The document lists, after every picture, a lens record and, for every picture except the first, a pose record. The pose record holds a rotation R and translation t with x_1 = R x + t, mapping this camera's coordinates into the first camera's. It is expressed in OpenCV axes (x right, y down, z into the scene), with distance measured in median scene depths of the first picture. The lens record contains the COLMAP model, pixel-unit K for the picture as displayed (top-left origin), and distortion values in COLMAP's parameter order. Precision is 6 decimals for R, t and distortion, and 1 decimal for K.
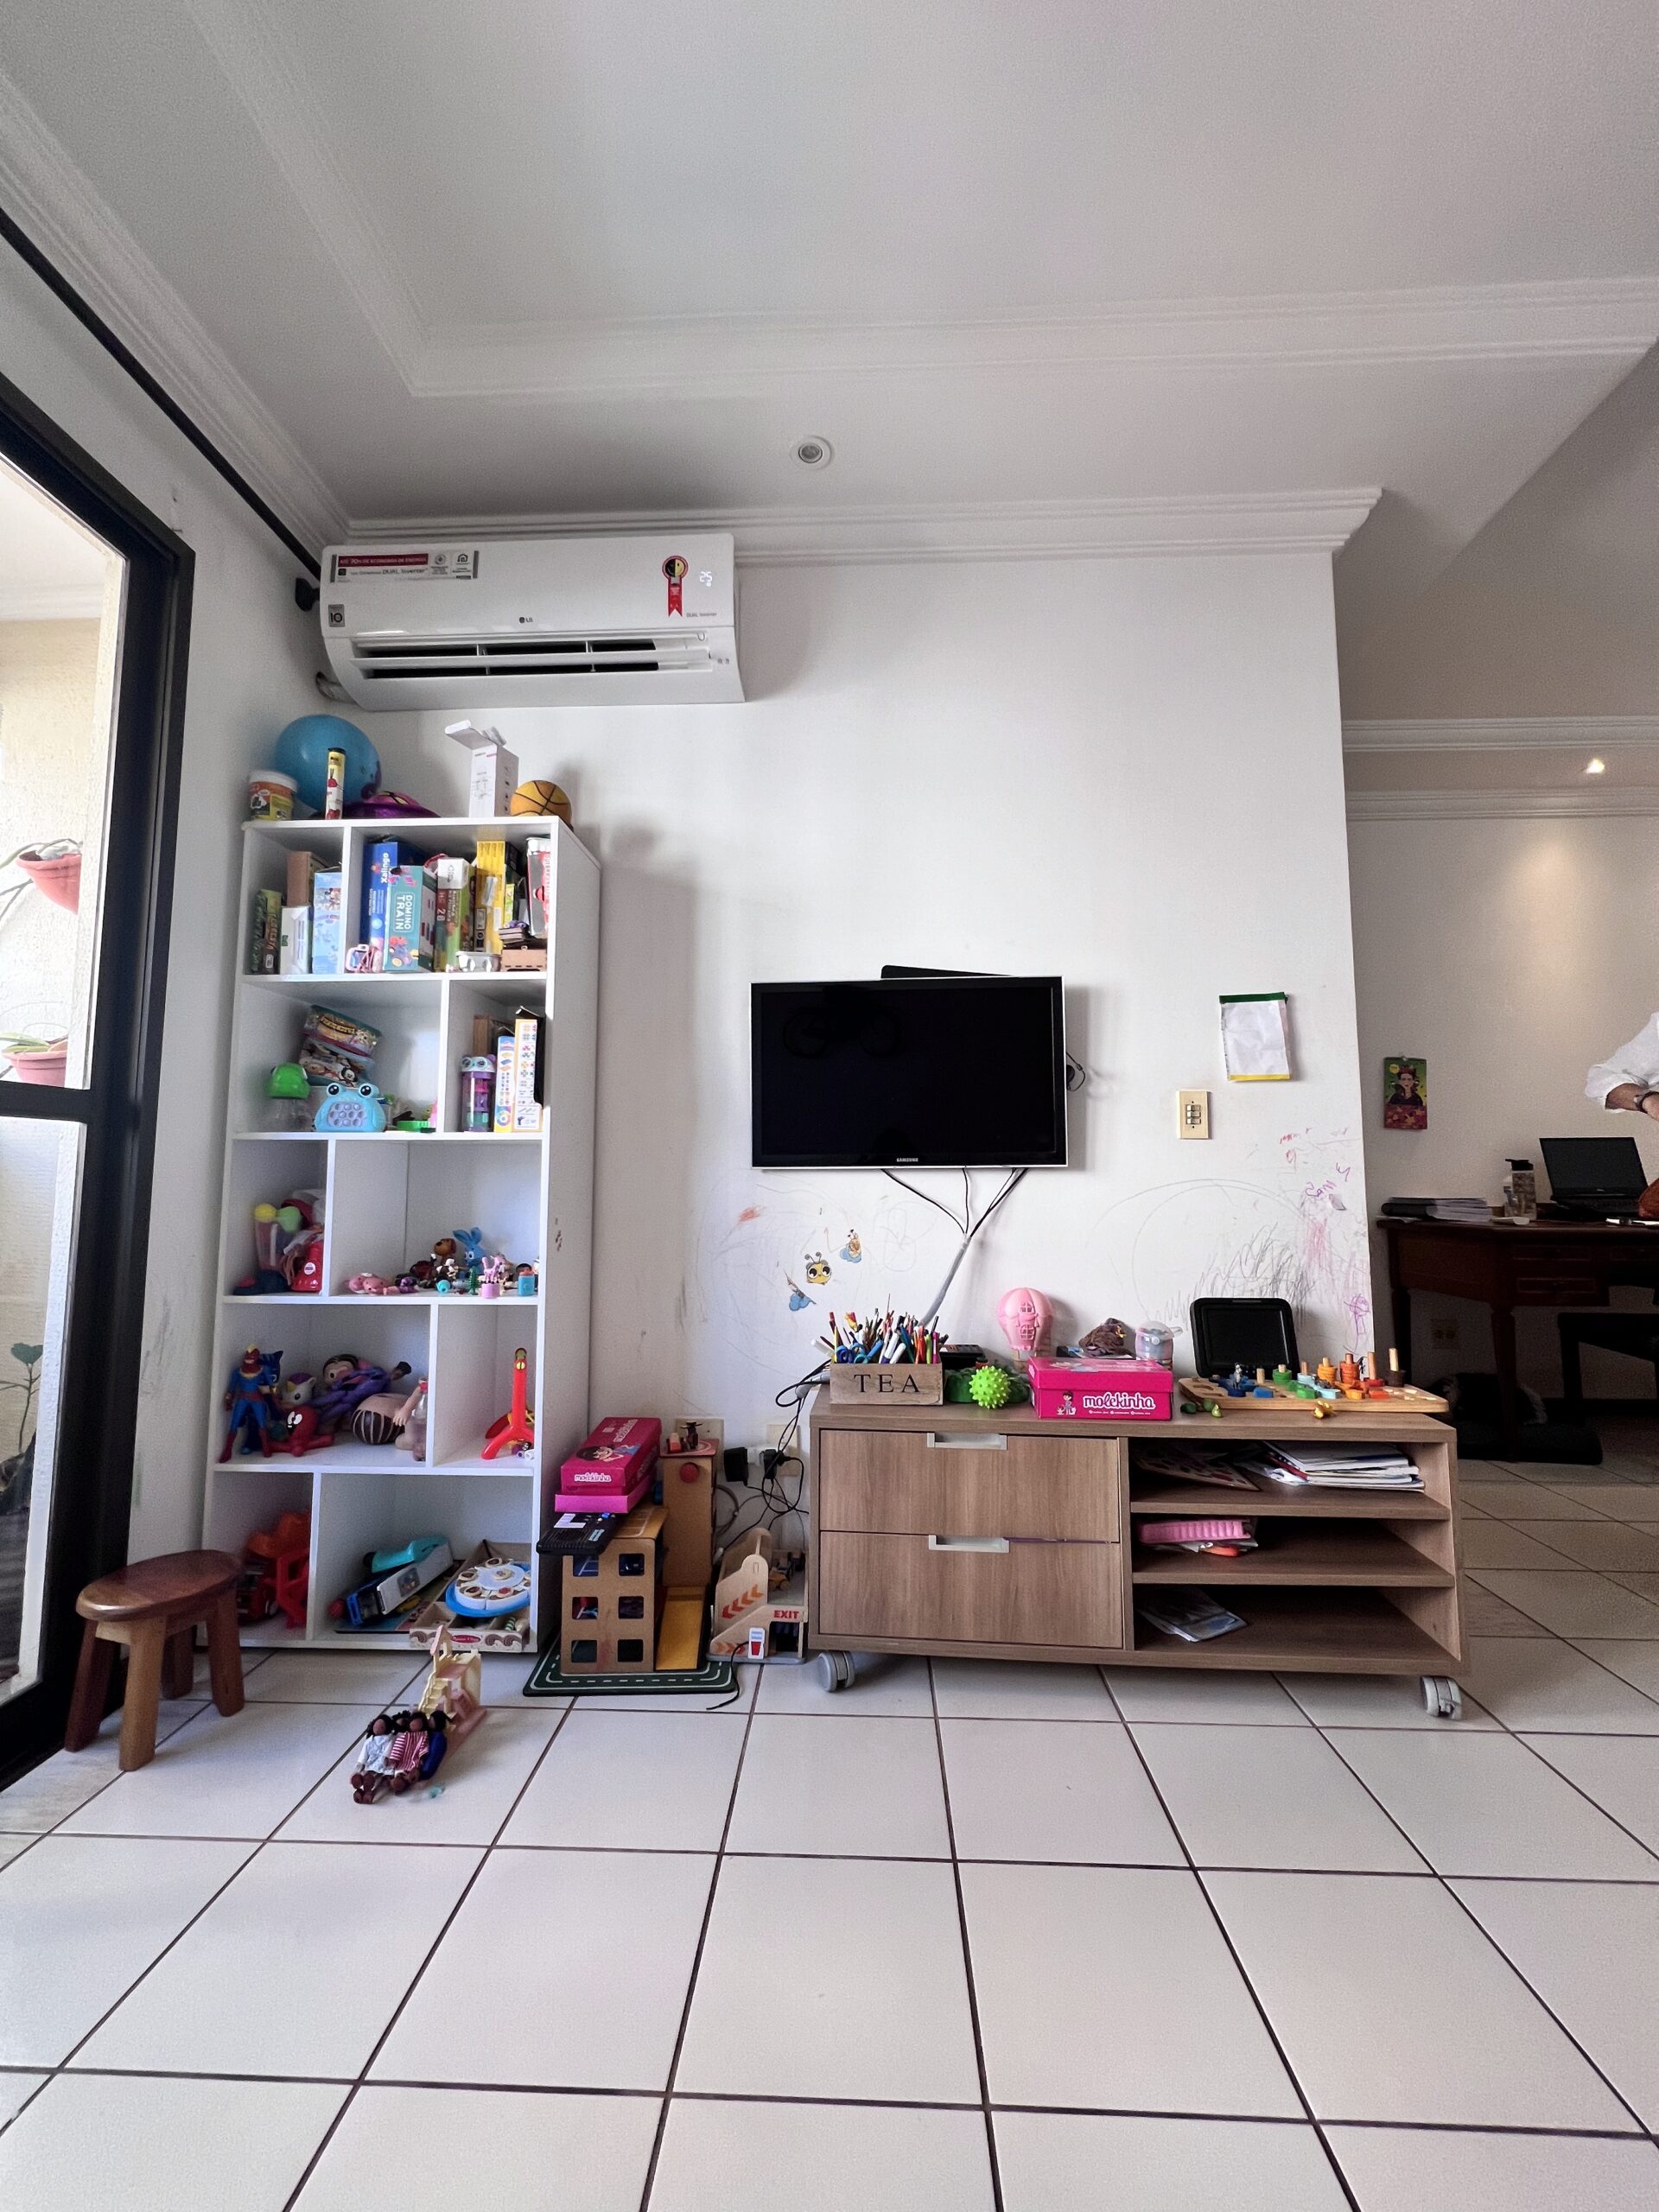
lens RADIAL K [[880.0, 0, 828.8], [0, 880.0, 1106.2], [0, 0, 1]] dist [0.001485, -0.000231]
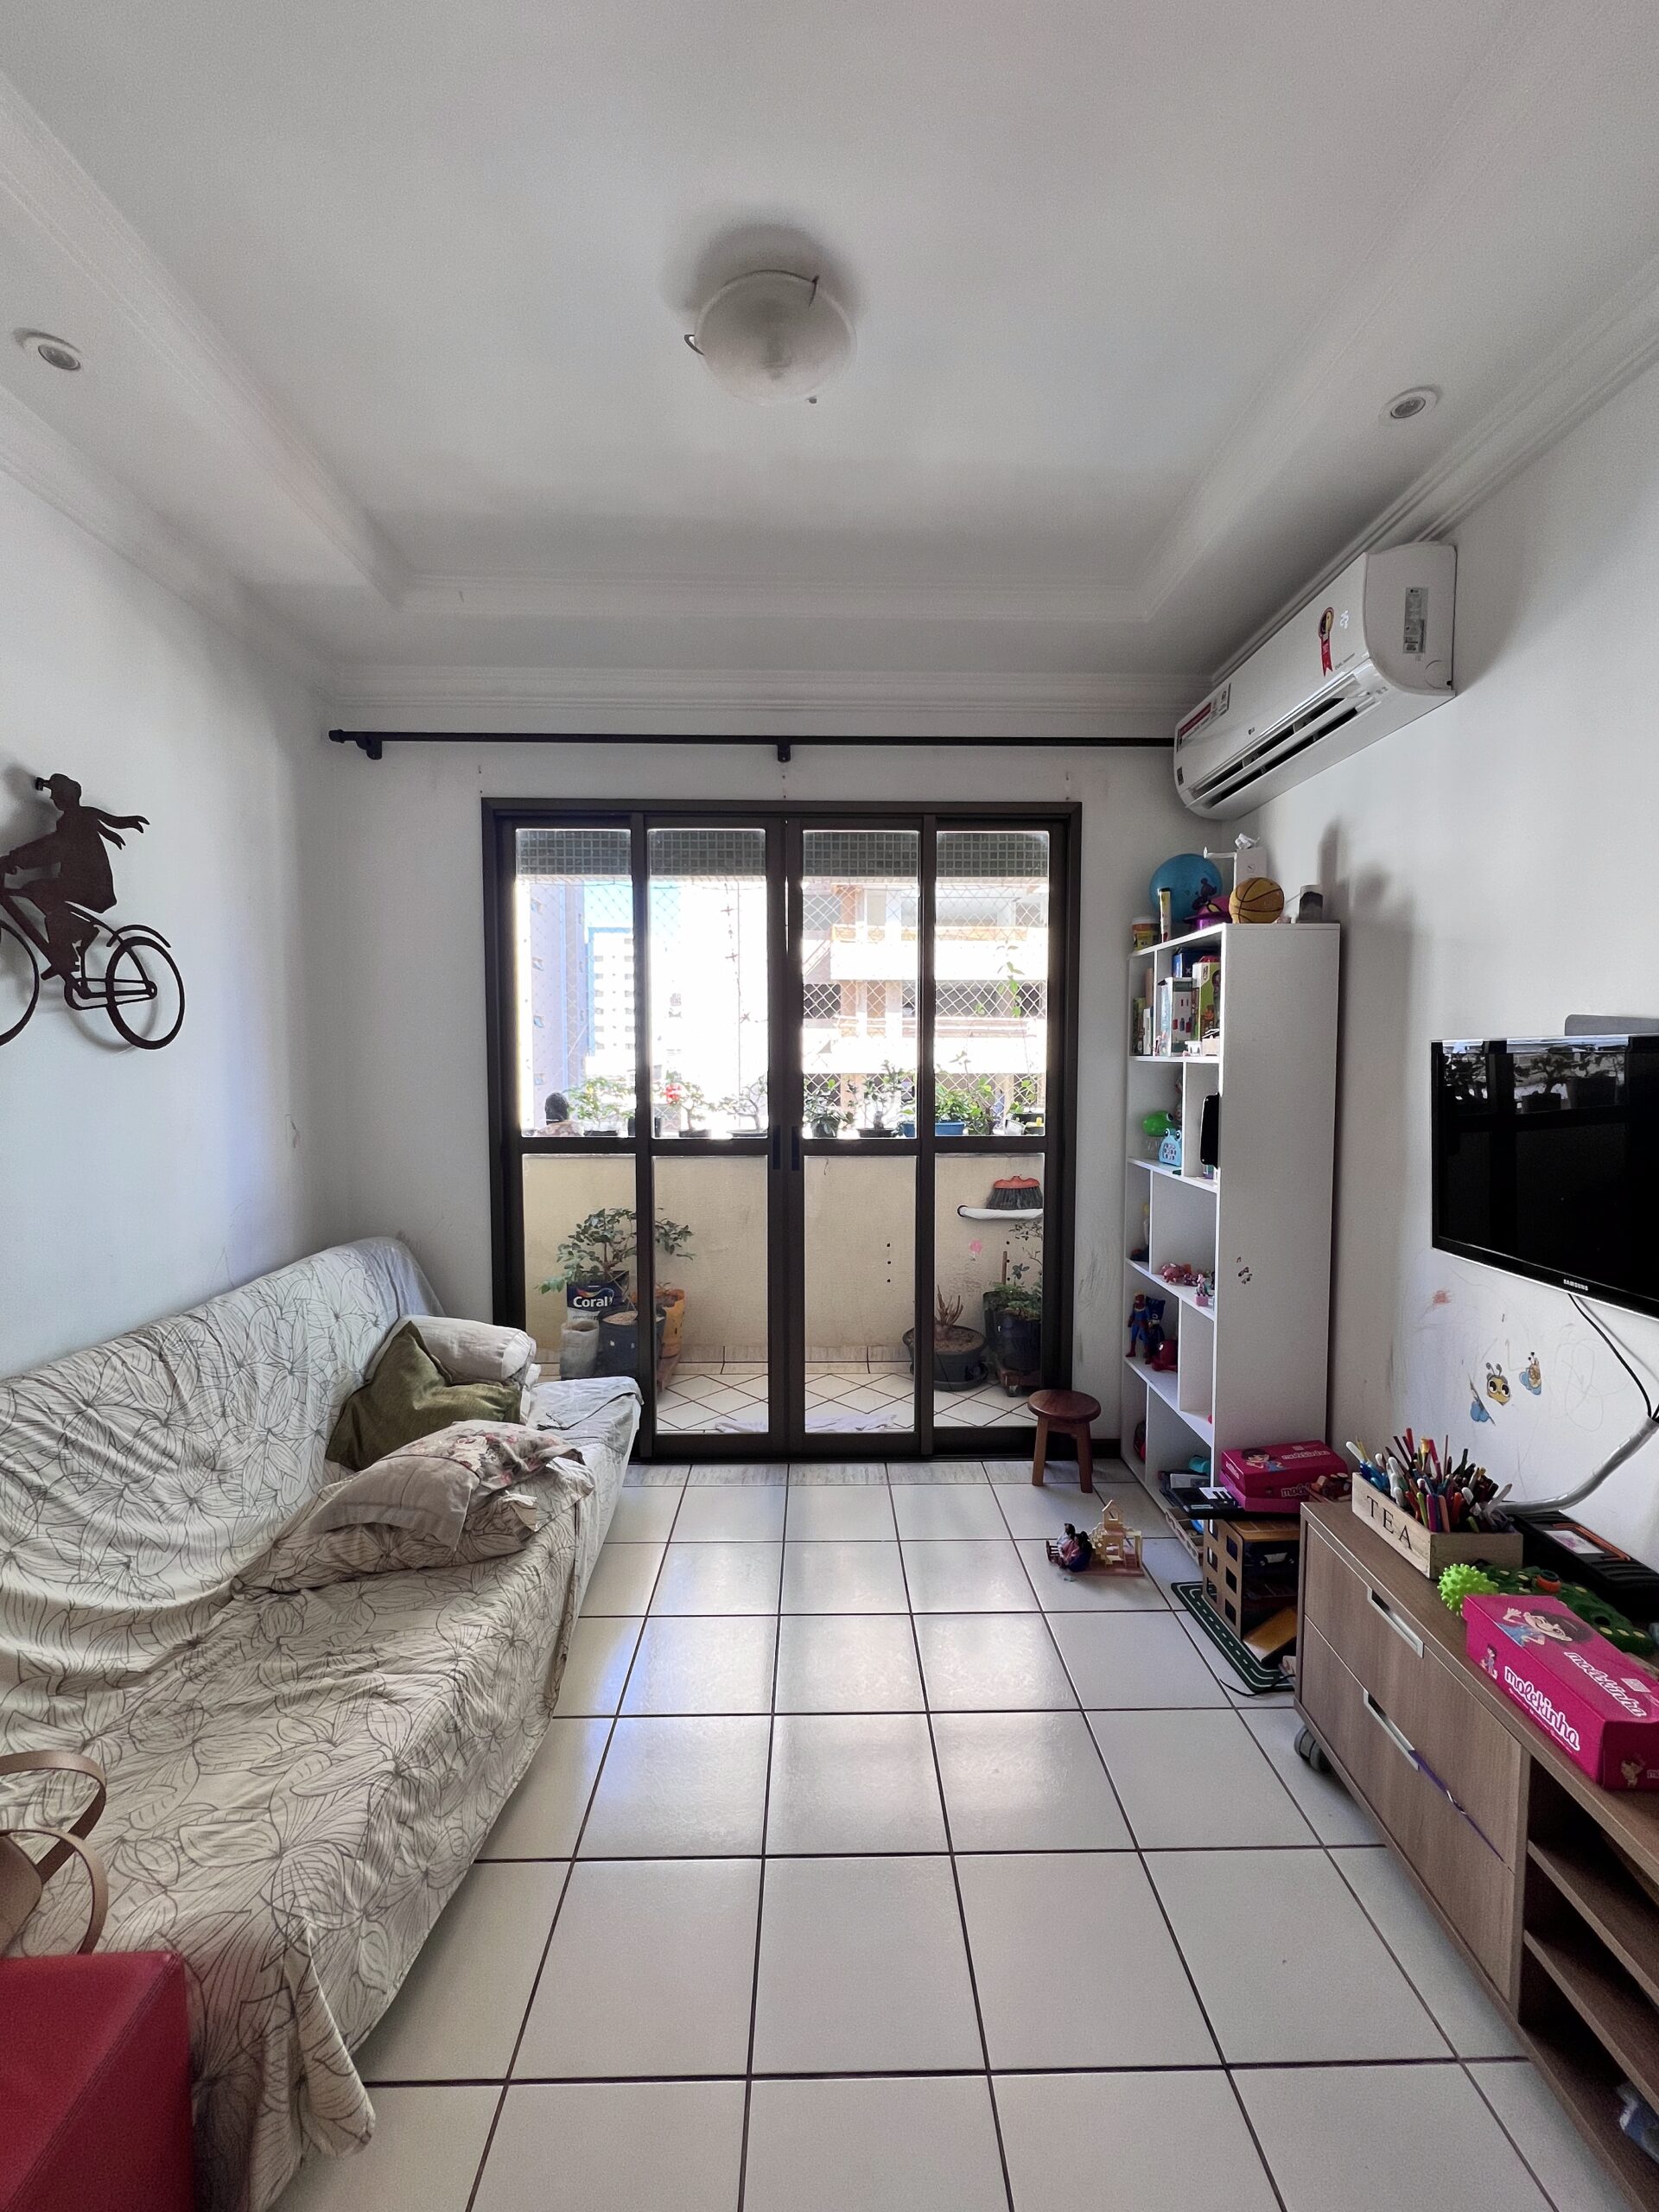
lens RADIAL K [[880.0, 0, 832.8], [0, 880.0, 1106.1], [0, 0, 1]] dist [0.001485, -0.000231]
pose [[0.058885, 0.060206, -0.996448, 0.793050], [0.084186, 0.994324, 0.065053, -0.191325], [0.994709, -0.087717, 0.053483, 0.361458]]
